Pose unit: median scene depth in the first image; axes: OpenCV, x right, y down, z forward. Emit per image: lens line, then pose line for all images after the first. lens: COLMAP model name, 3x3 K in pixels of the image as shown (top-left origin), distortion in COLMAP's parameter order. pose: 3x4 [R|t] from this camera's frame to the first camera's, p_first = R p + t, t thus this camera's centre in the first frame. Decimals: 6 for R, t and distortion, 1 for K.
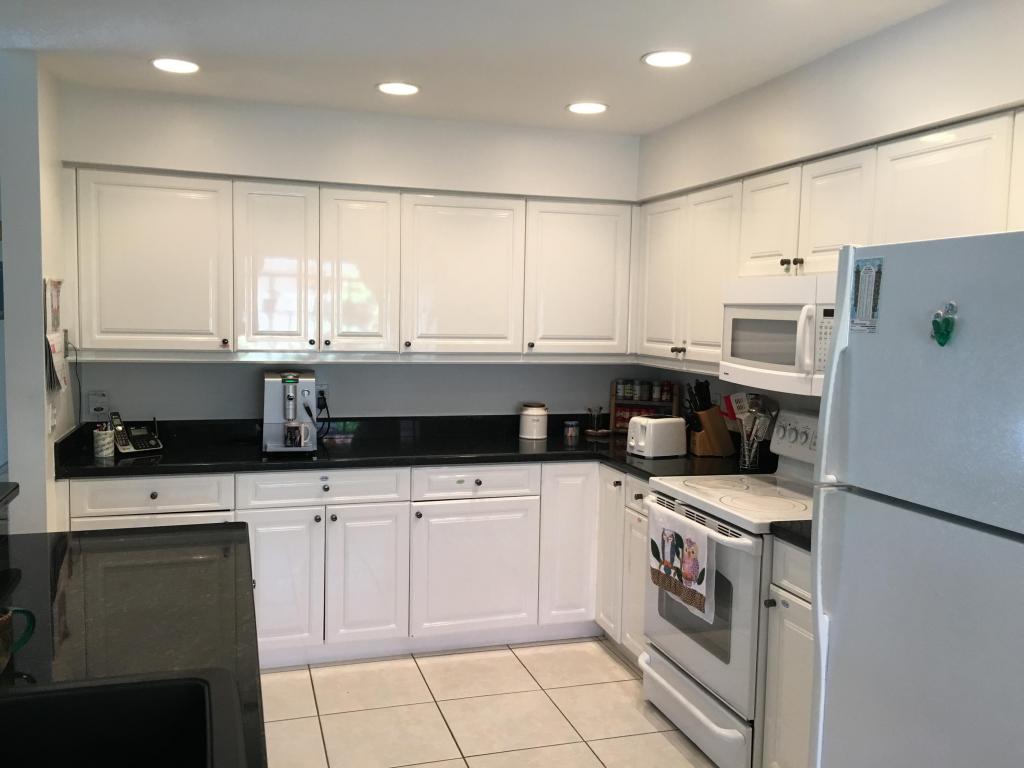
lens RADIAL K [[872.0, 0, 513.9], [0, 872.0, 384.3], [0, 0, 1]] dist [0.076388, -0.099378]
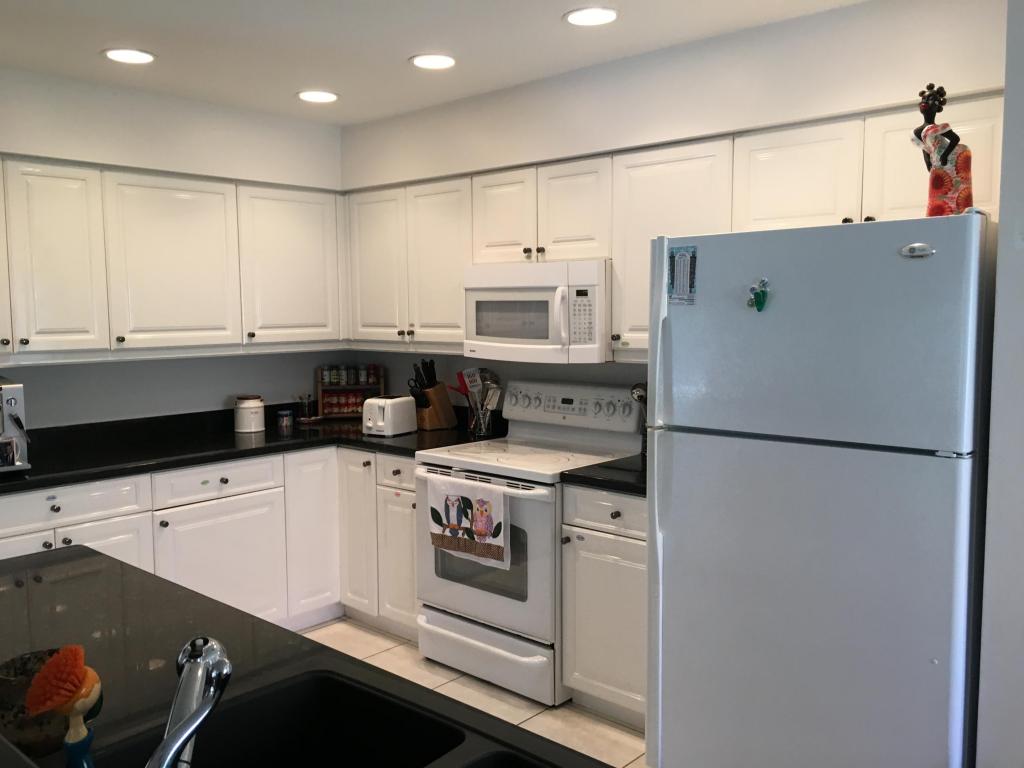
lens RADIAL K [[872.0, 0, 510.3], [0, 872.0, 381.2], [0, 0, 1]] dist [0.076388, -0.099378]
pose [[0.863032, -0.071928, 0.500003, -0.260728], [0.068346, 0.997336, 0.025503, 0.001213], [-0.500505, 0.012163, 0.865648, 0.016335]]
